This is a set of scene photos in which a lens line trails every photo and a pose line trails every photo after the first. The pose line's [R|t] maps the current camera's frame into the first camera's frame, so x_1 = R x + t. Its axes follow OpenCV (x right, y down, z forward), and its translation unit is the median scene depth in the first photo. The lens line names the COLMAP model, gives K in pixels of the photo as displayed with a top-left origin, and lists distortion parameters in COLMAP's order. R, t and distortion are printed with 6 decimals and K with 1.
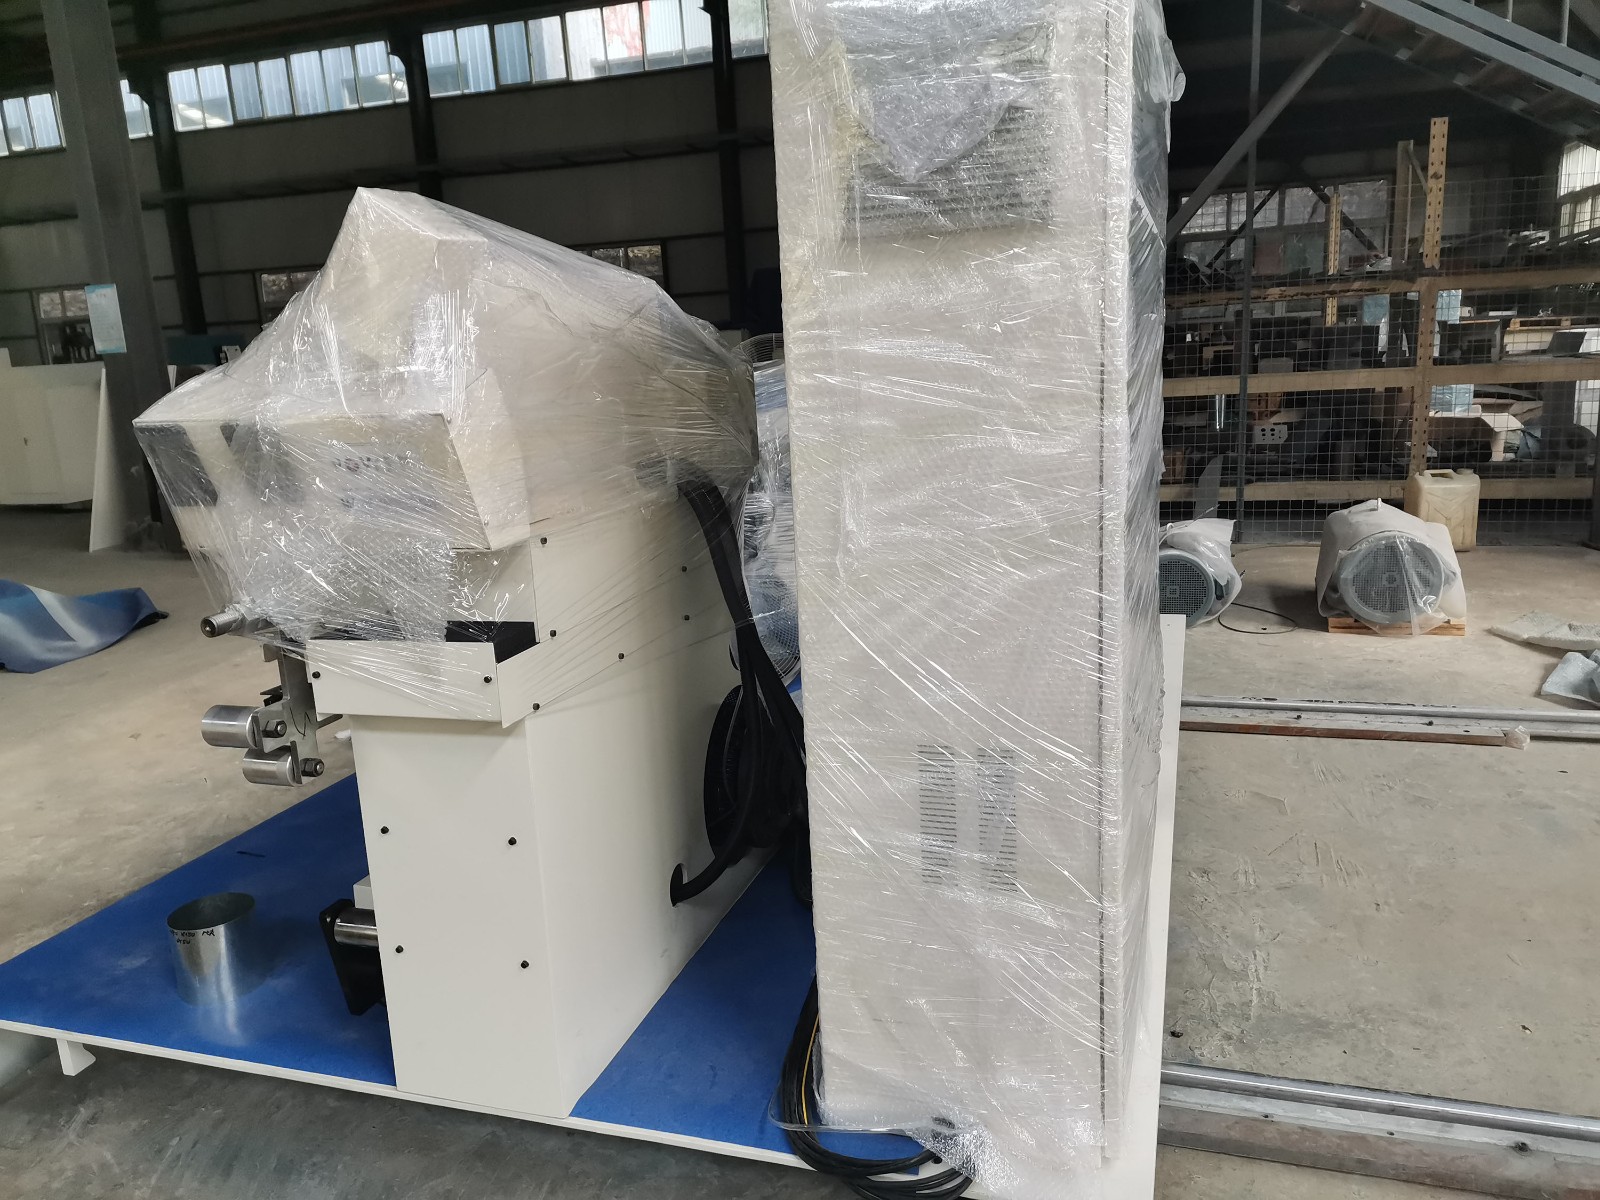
lens RADIAL K [[1194.2, 0, 804.1], [0, 1194.2, 596.1], [0, 0, 1]] dist [0.098308, -0.107681]
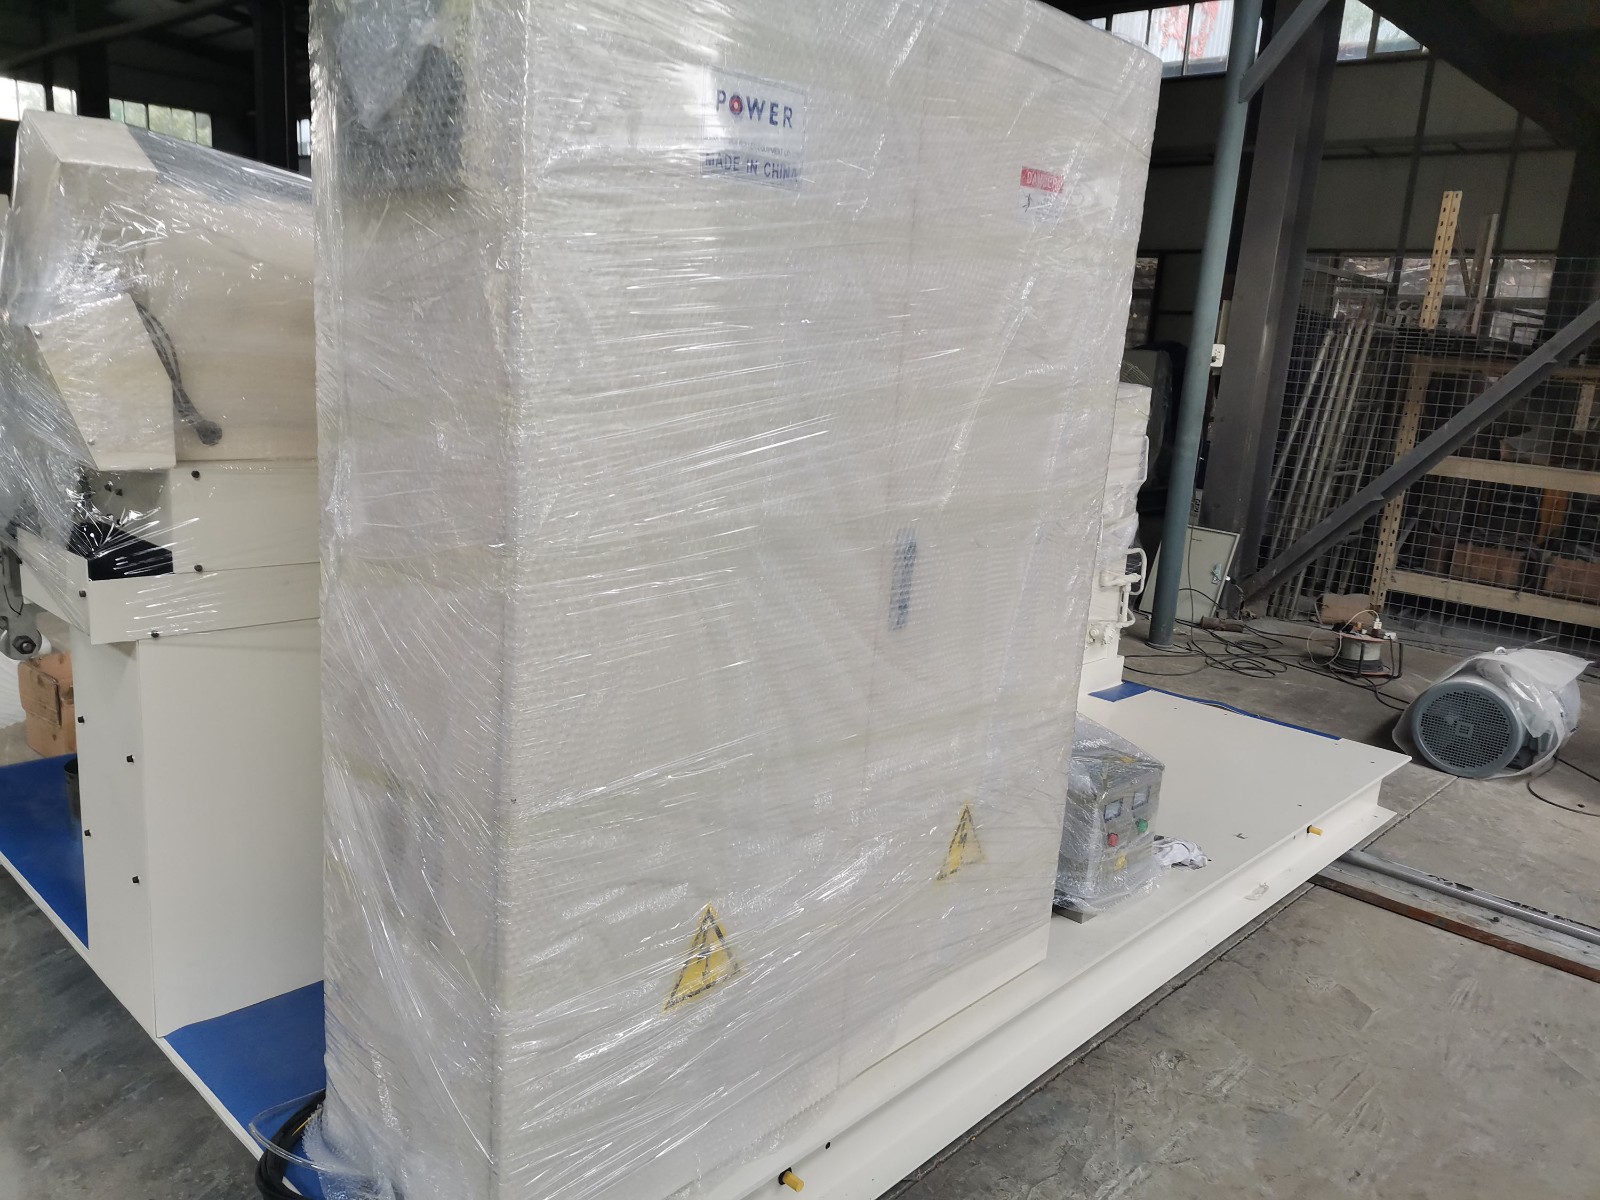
lens RADIAL K [[1194.2, 0, 804.1], [0, 1194.2, 596.1], [0, 0, 1]] dist [0.098308, -0.107681]
pose [[0.900453, 0.210095, -0.380846, 0.266208], [-0.211360, 0.976629, 0.039031, -0.038896], [0.380146, 0.045350, 0.923814, 0.107424]]
